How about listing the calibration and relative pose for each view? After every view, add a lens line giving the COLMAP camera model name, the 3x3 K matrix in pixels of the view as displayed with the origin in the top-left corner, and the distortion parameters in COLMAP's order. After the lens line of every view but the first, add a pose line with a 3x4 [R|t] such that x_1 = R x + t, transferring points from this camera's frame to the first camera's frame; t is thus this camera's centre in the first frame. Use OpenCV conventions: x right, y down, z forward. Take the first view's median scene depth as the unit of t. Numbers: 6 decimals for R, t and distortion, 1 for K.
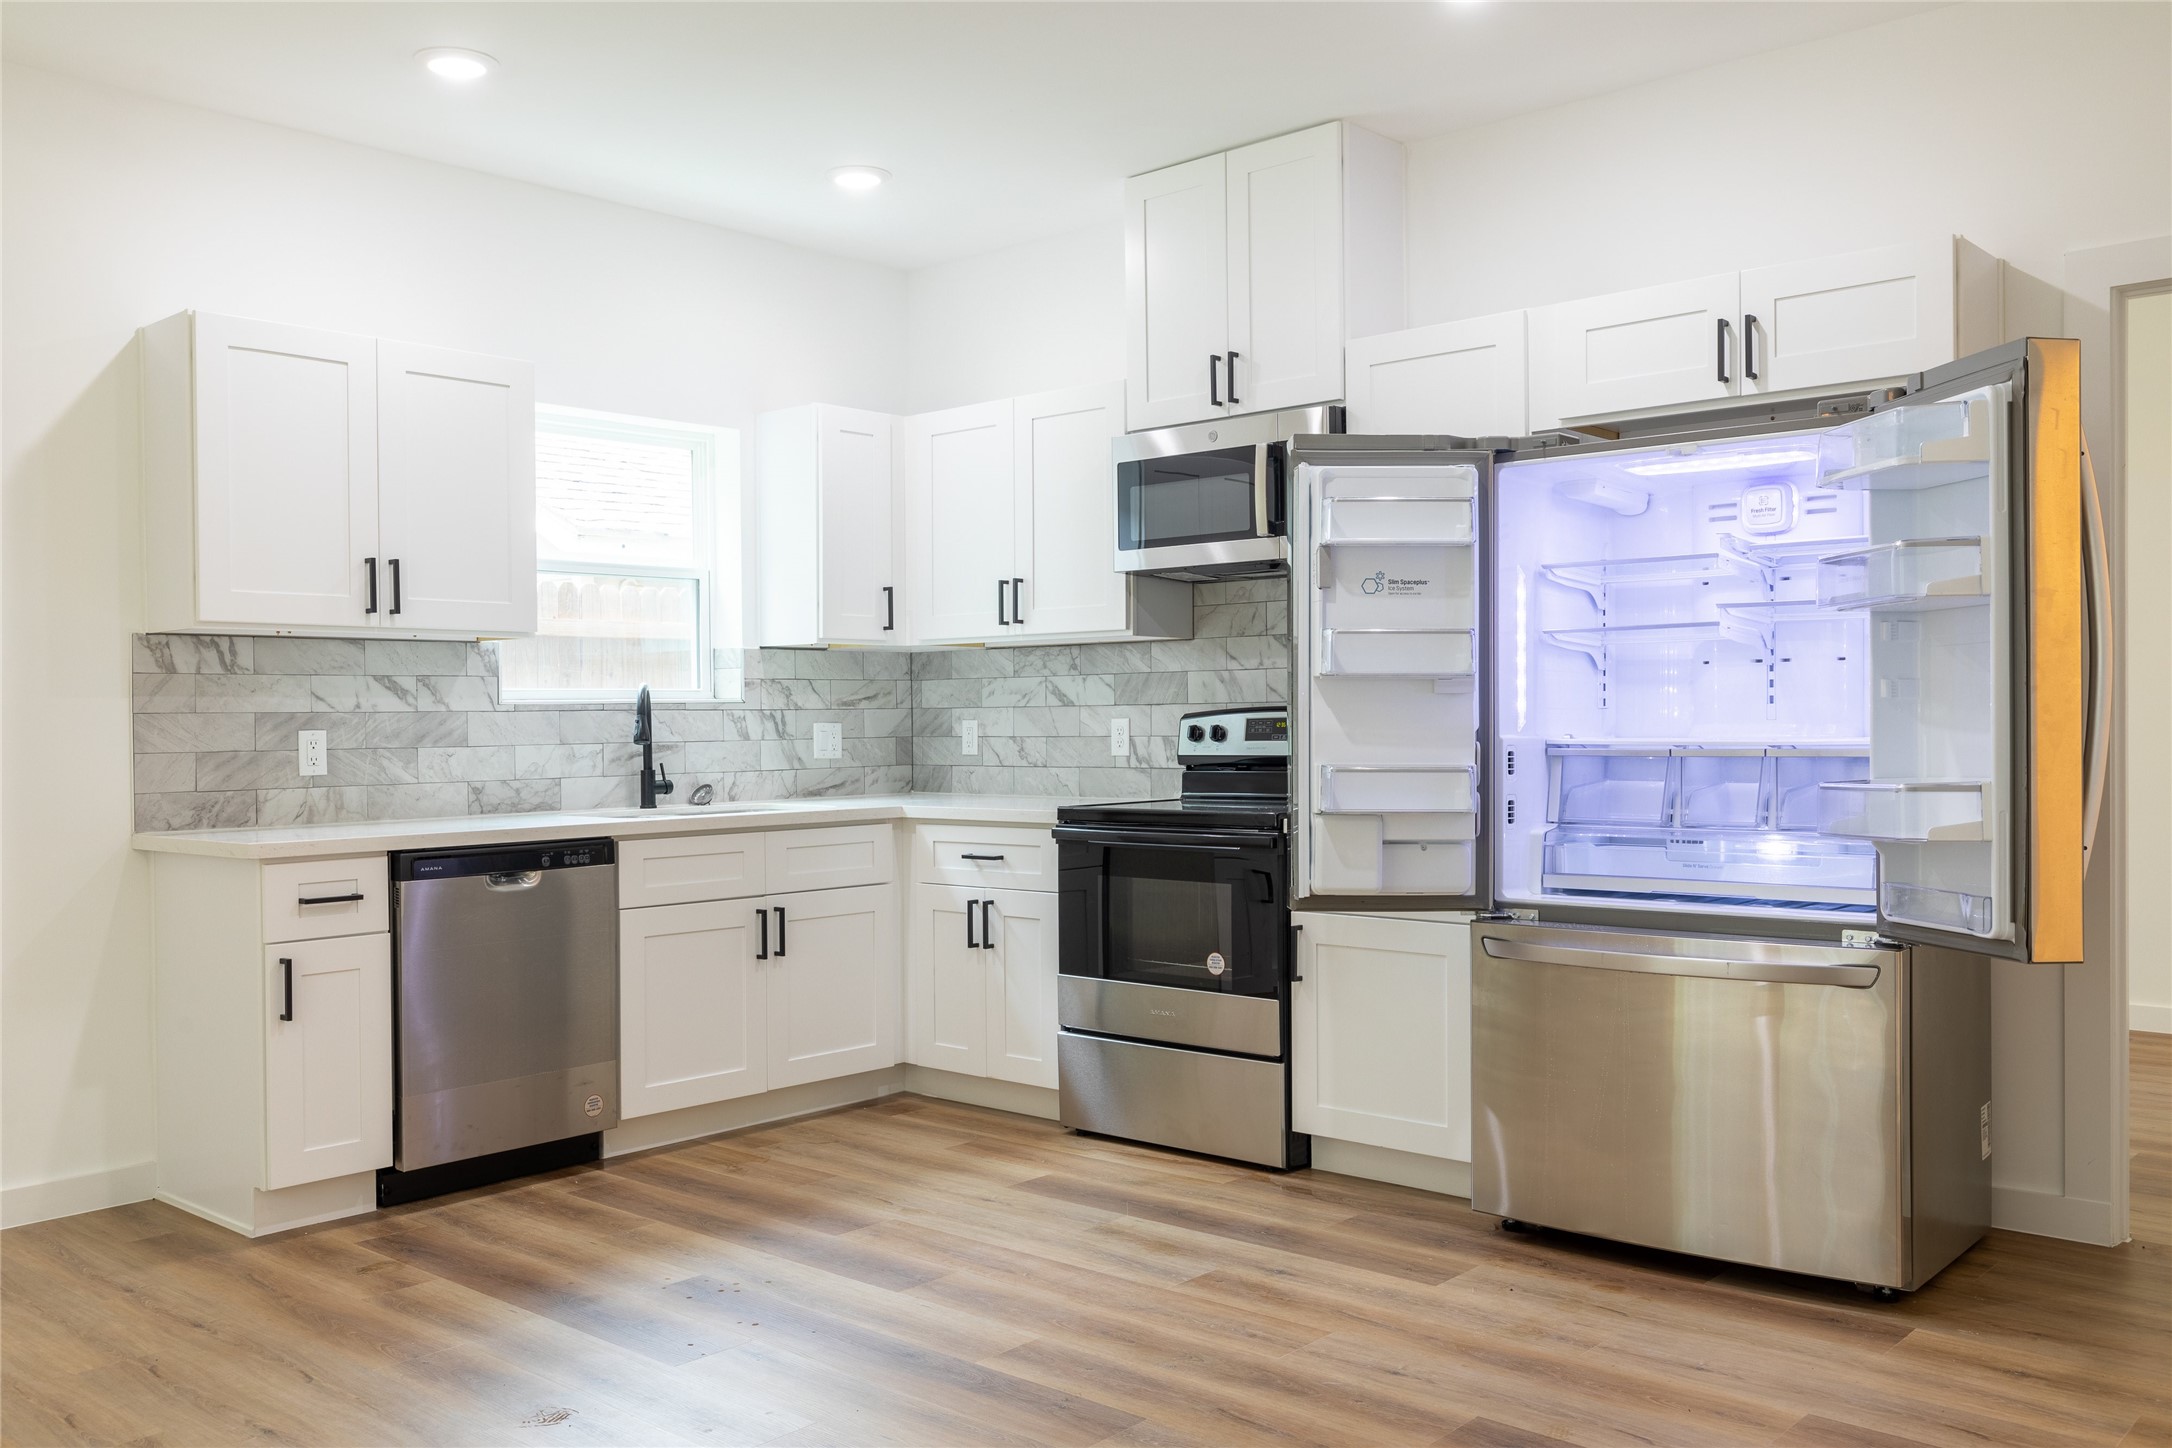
lens RADIAL K [[1864.7, 0, 1093.1], [0, 1864.7, 721.2], [0, 0, 1]] dist [-0.010112, -0.000534]
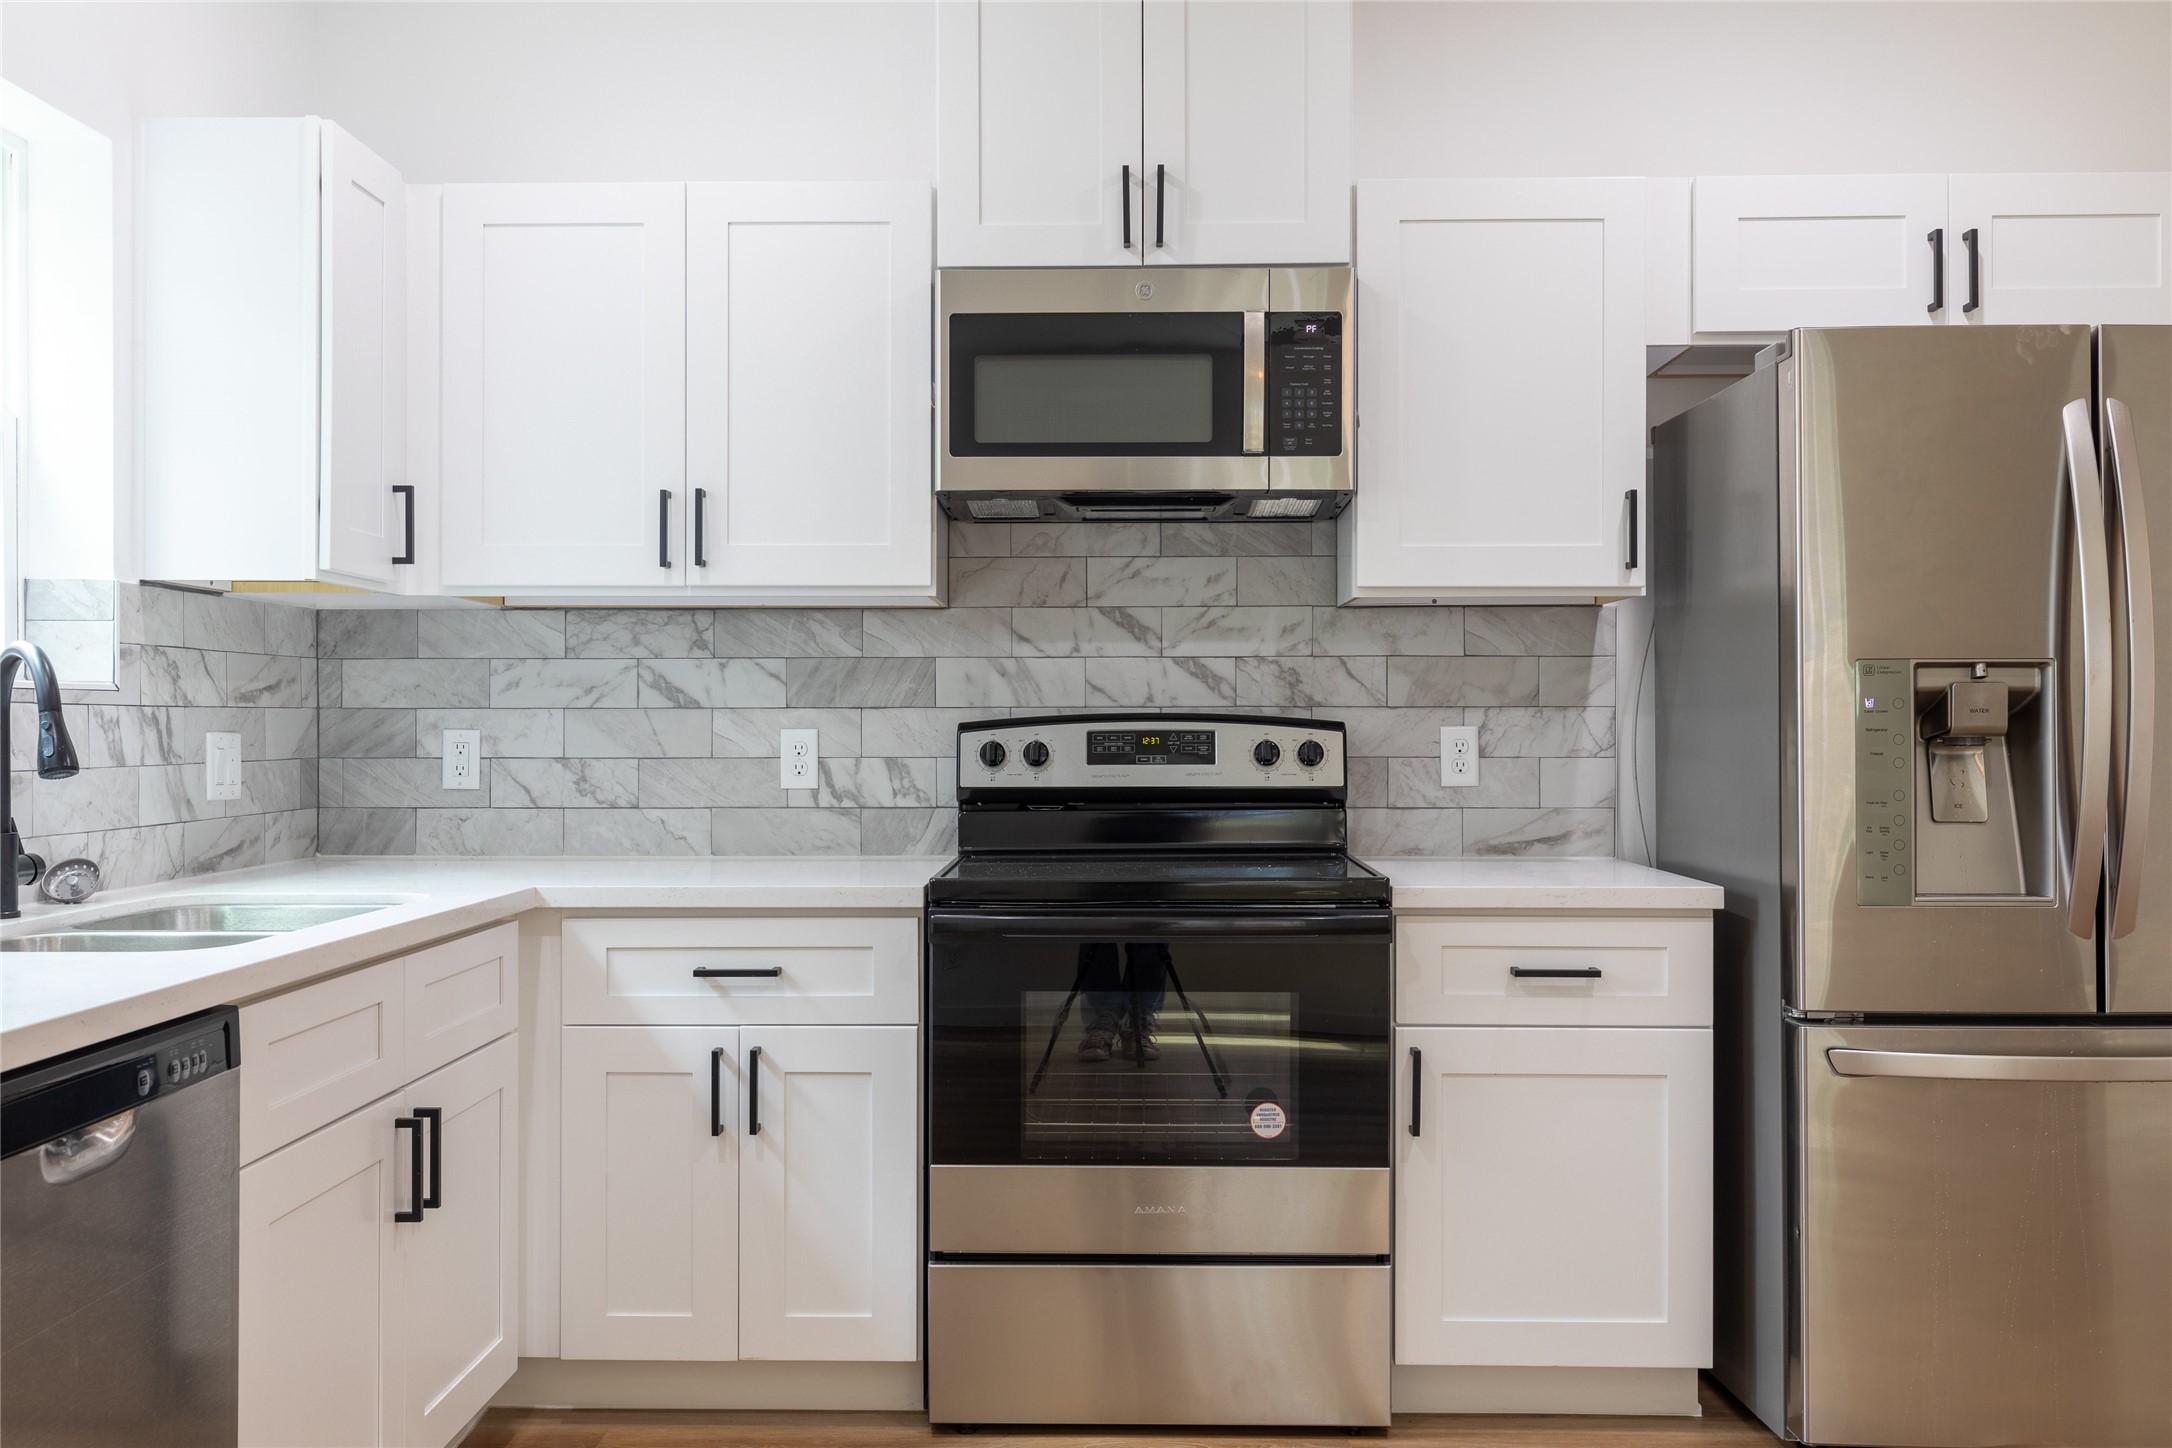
lens RADIAL K [[1864.7, 0, 1082.6], [0, 1864.7, 725.6], [0, 0, 1]] dist [-0.010112, -0.000534]
pose [[0.753921, 0.010602, 0.656879, -0.375398], [-0.005989, 0.999939, -0.009265, 0.002867], [-0.656937, 0.003051, 0.753939, 0.537062]]
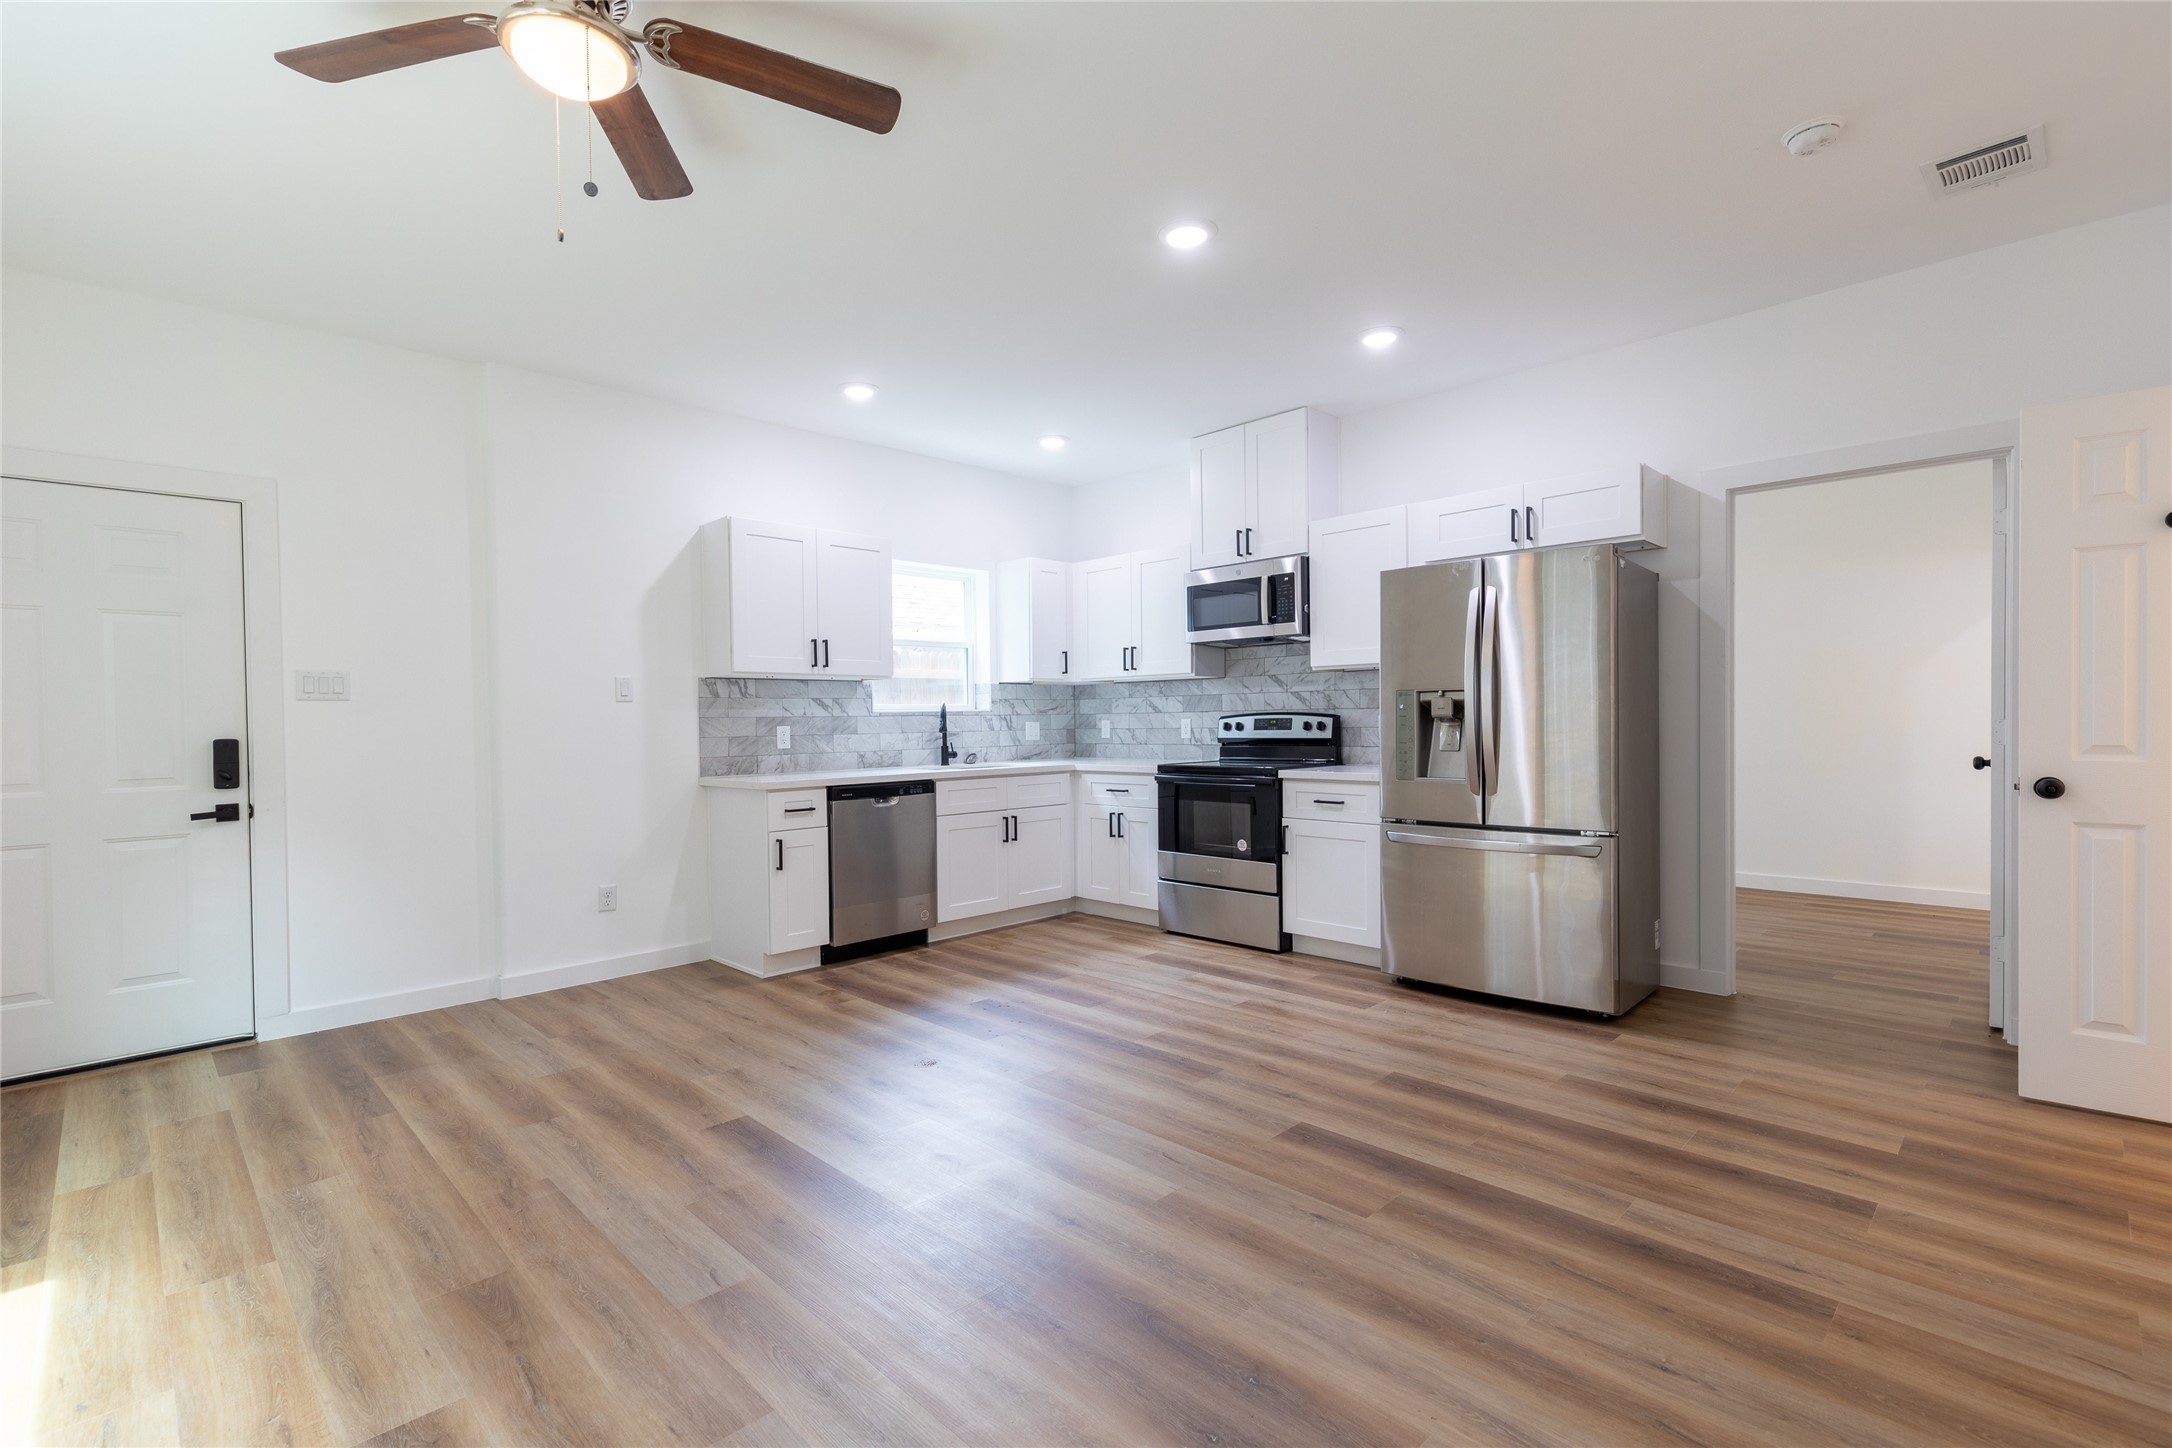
lens RADIAL K [[1005.7, 0, 1073.0], [0, 1005.7, 726.0], [0, 0, 1]] dist [-0.003596, -0.000880]
pose [[0.997727, -0.002618, -0.067341, -0.036863], [0.002888, 0.999988, 0.003924, 0.001591], [0.067330, -0.004110, 0.997722, -0.051083]]
